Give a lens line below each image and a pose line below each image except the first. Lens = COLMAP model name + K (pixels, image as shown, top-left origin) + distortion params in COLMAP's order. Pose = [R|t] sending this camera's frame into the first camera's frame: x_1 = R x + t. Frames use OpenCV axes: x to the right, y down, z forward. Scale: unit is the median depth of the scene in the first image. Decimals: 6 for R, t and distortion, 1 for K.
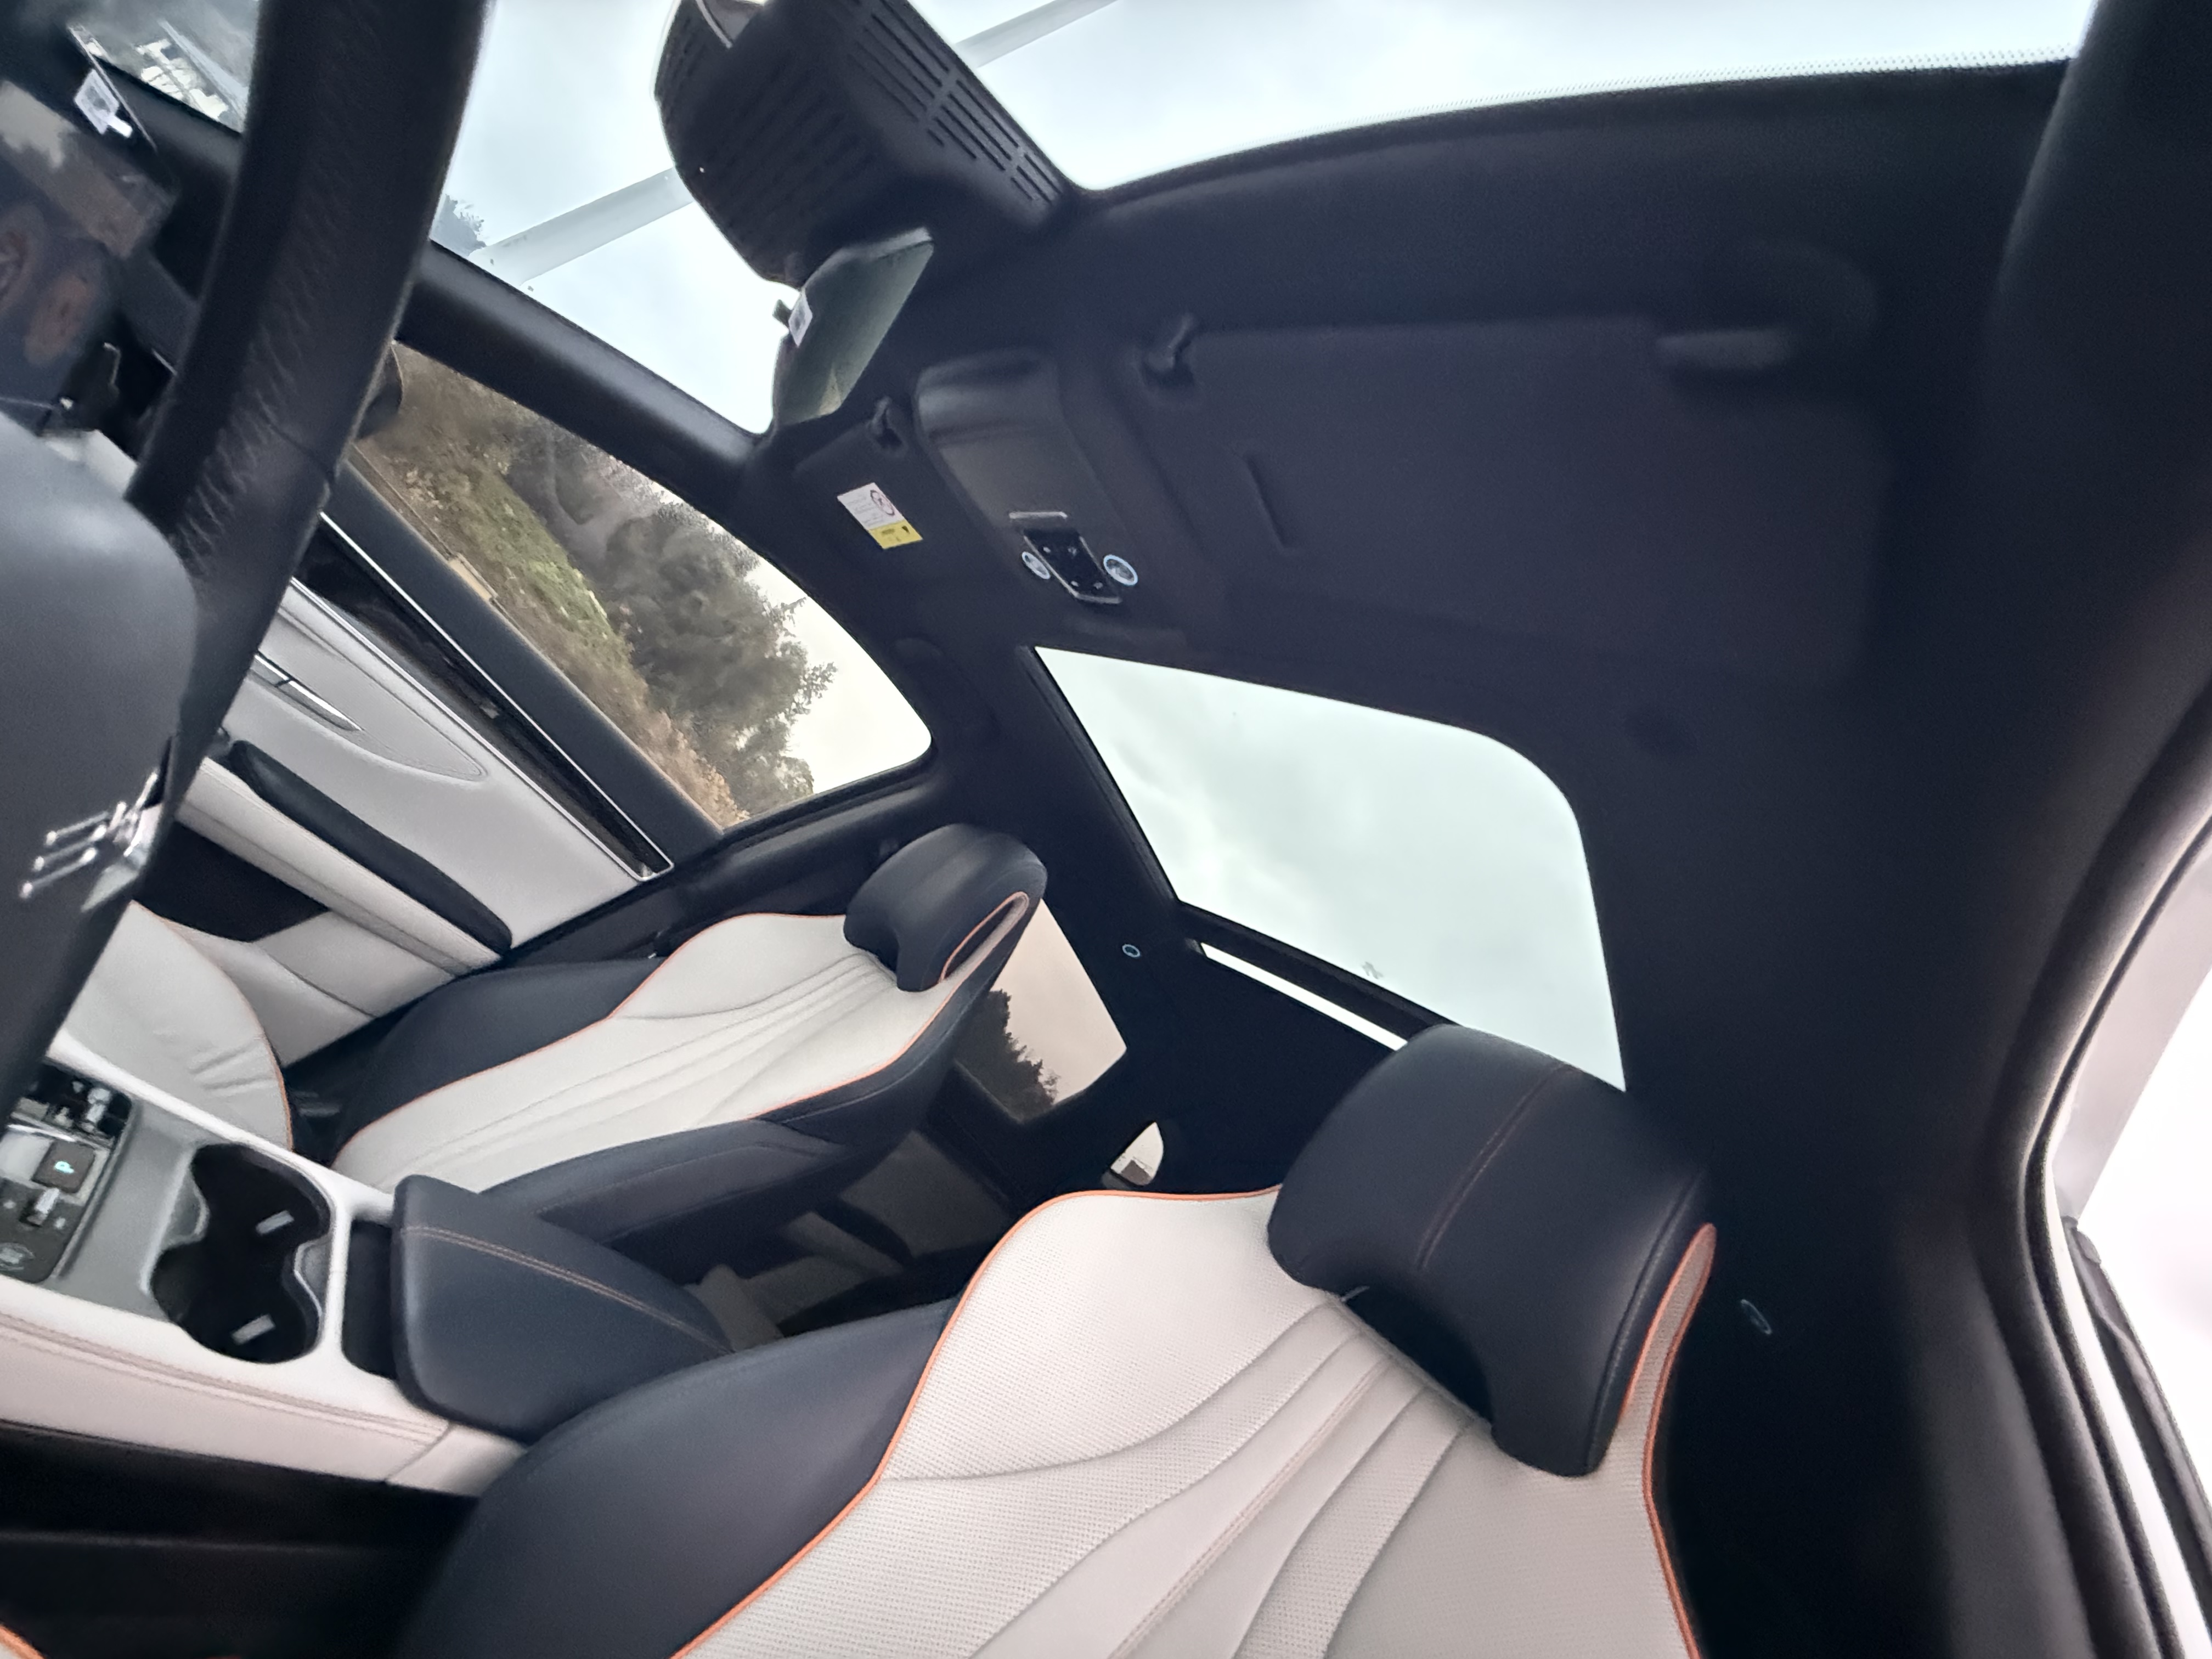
lens RADIAL K [[875.4, 0, 1106.0], [0, 875.4, 829.5], [0, 0, 1]] dist [-0.004937, -0.000070]
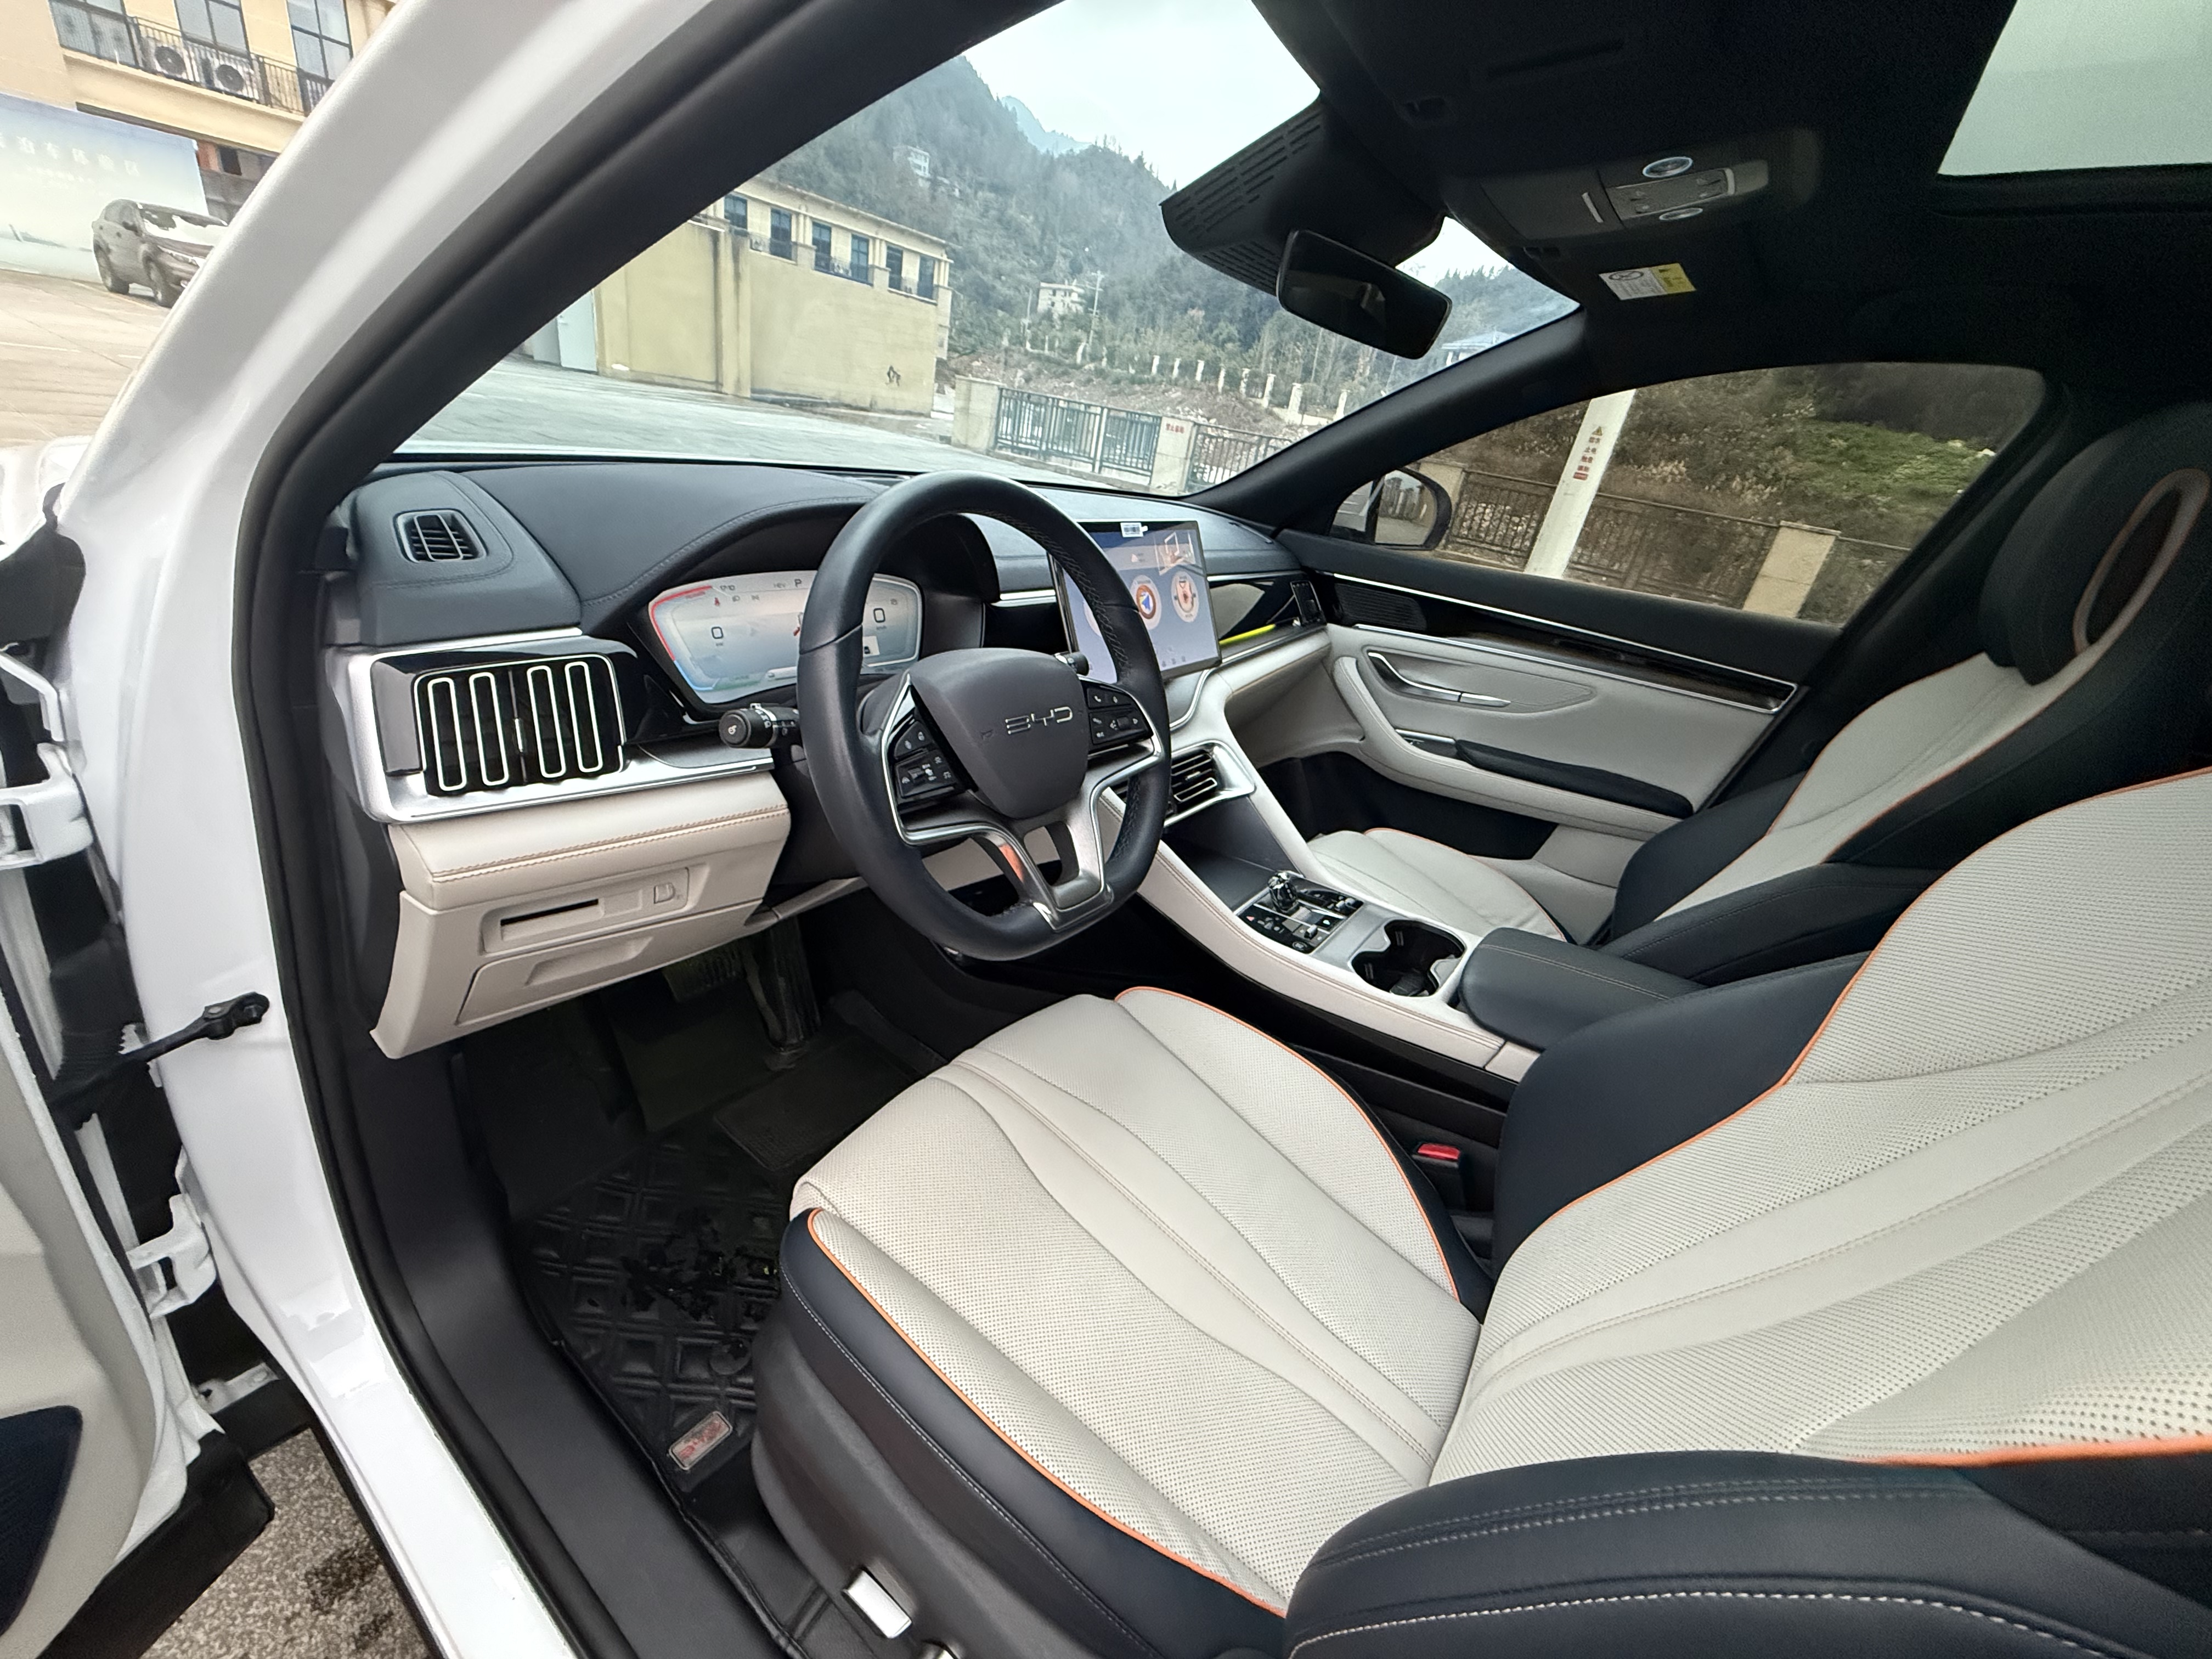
lens RADIAL K [[887.7, 0, 1099.2], [0, 887.7, 830.3], [0, 0, 1]] dist [-0.000319, -0.000220]
pose [[0.078263, -0.305209, -0.949064, 0.342175], [0.314332, 0.910980, -0.267040, 0.211970], [0.946081, -0.277422, 0.167233, 0.050452]]
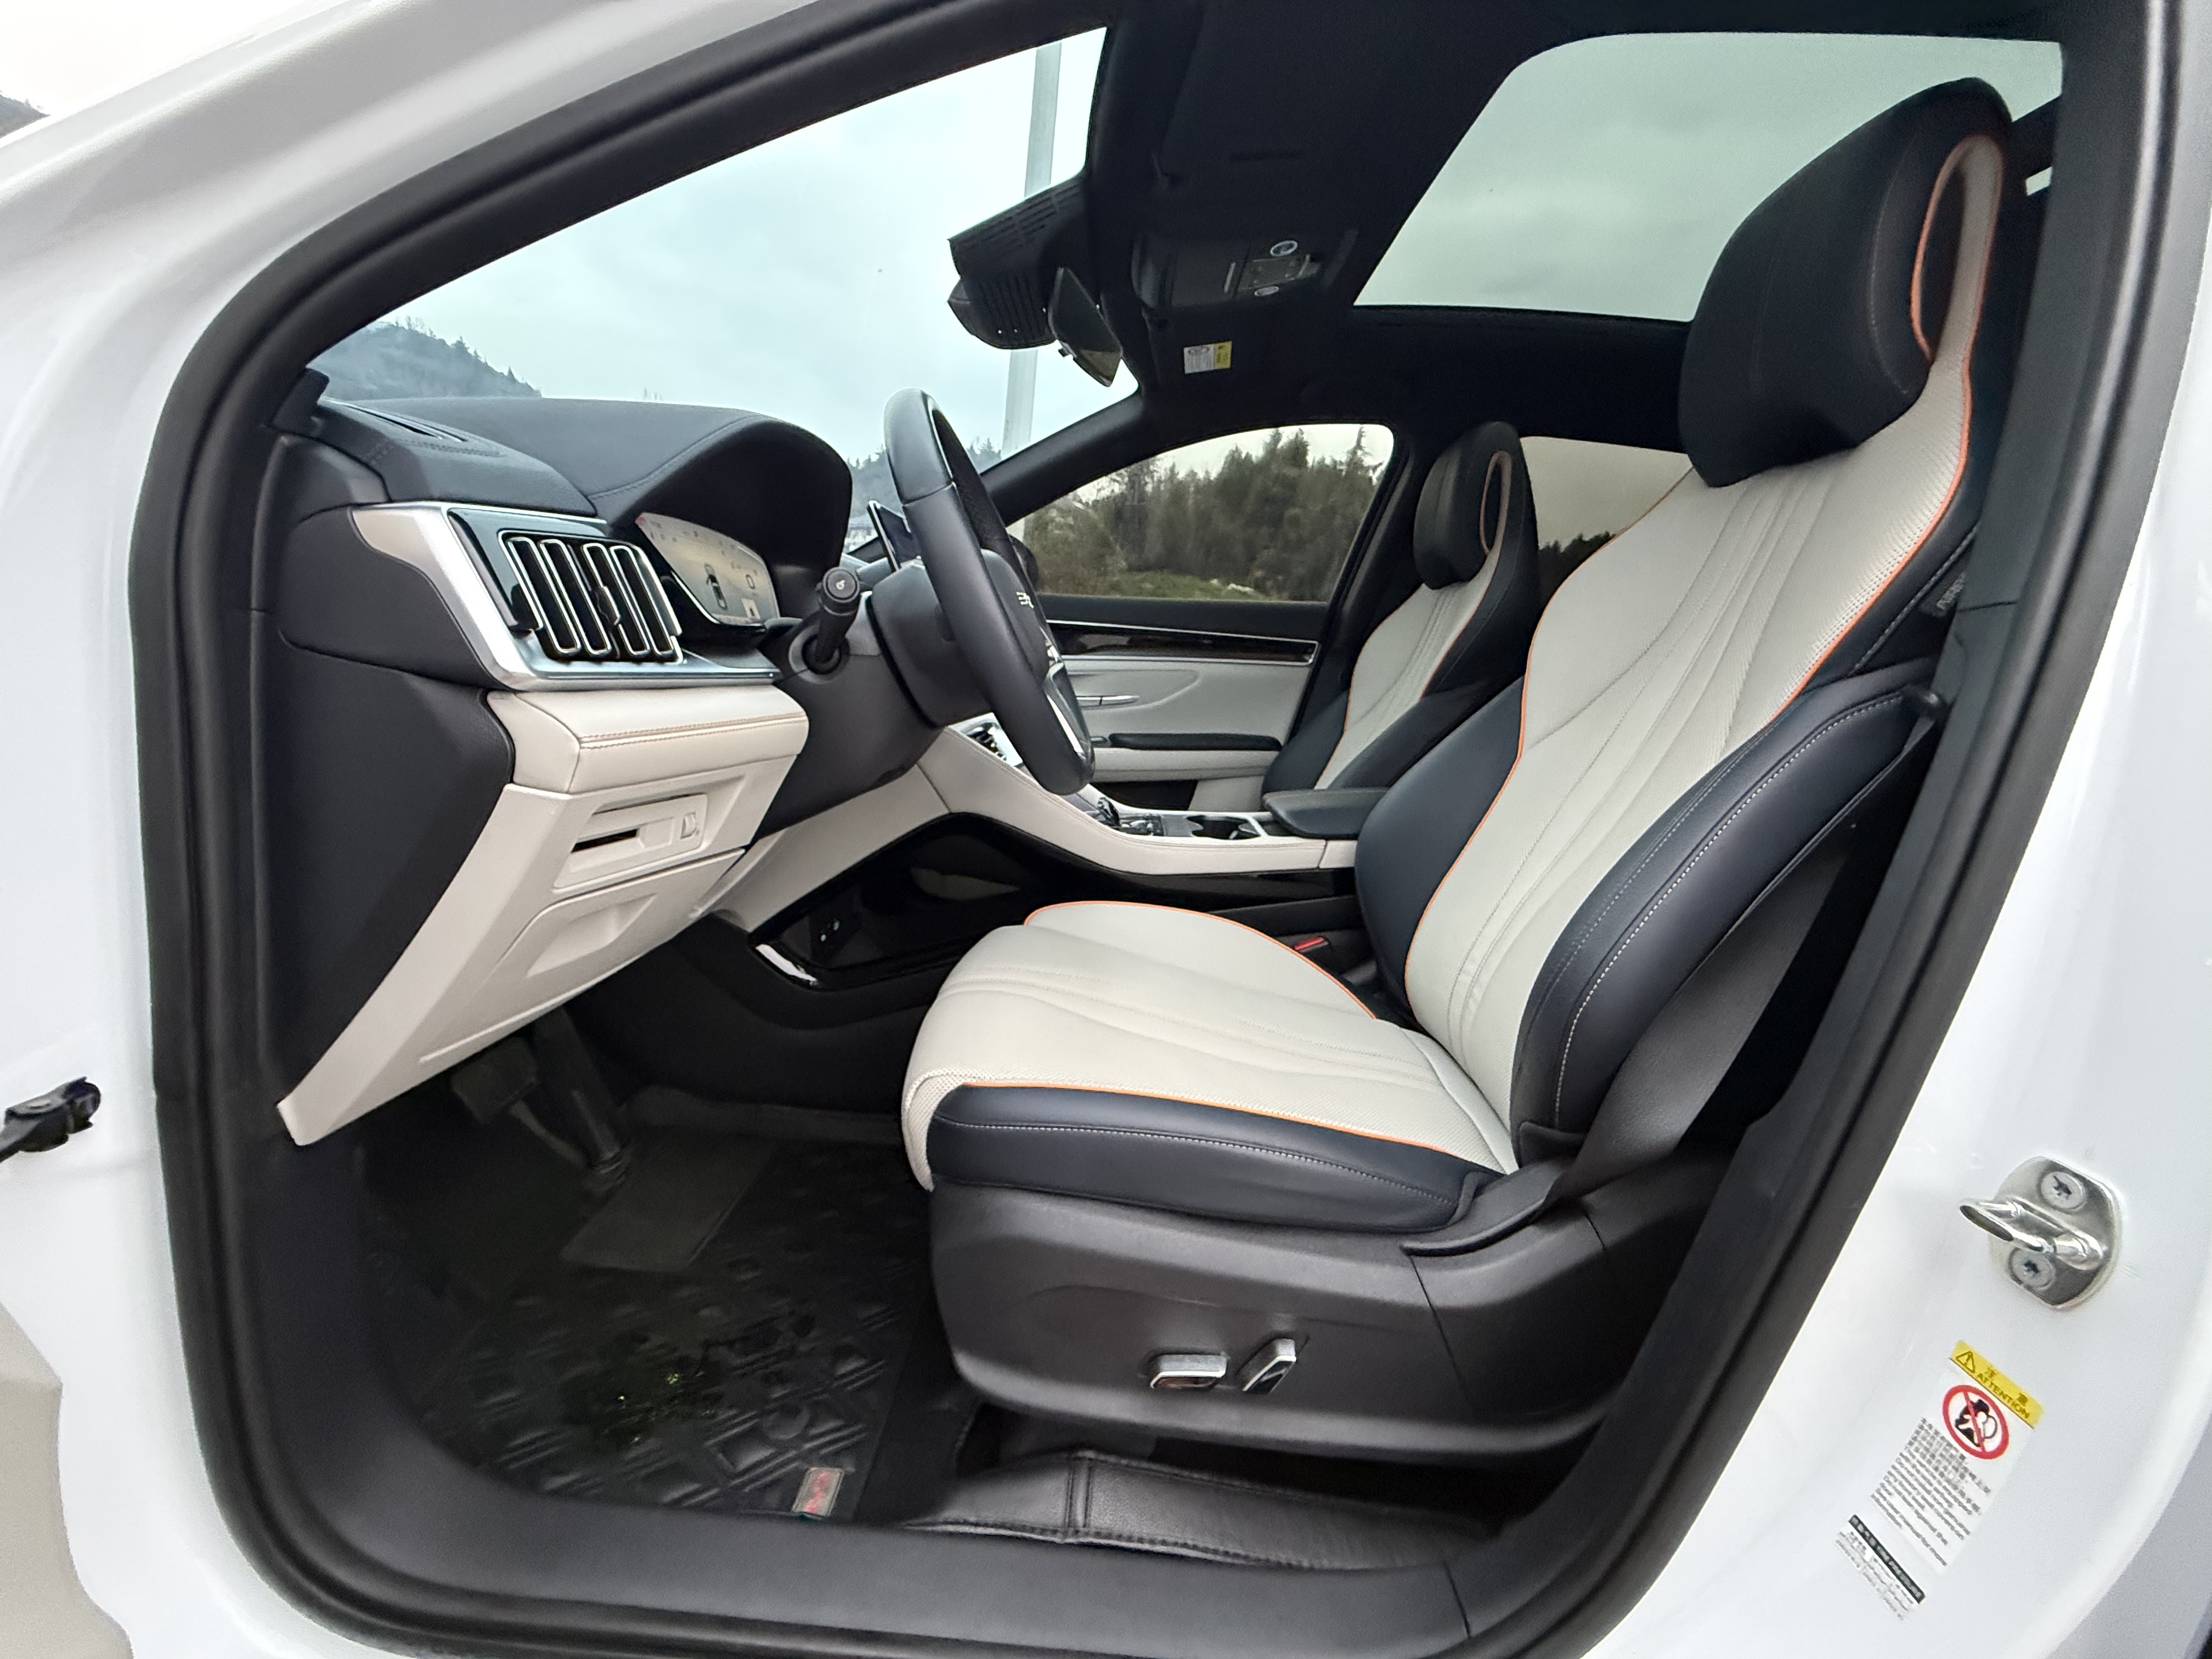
lens RADIAL K [[887.7, 0, 1099.2], [0, 887.7, 830.3], [0, 0, 1]] dist [-0.000319, -0.000220]
pose [[0.446530, -0.519088, -0.728806, 0.248017], [0.651537, 0.746904, -0.132790, 0.234064], [0.613278, -0.415549, 0.671720, -0.327316]]
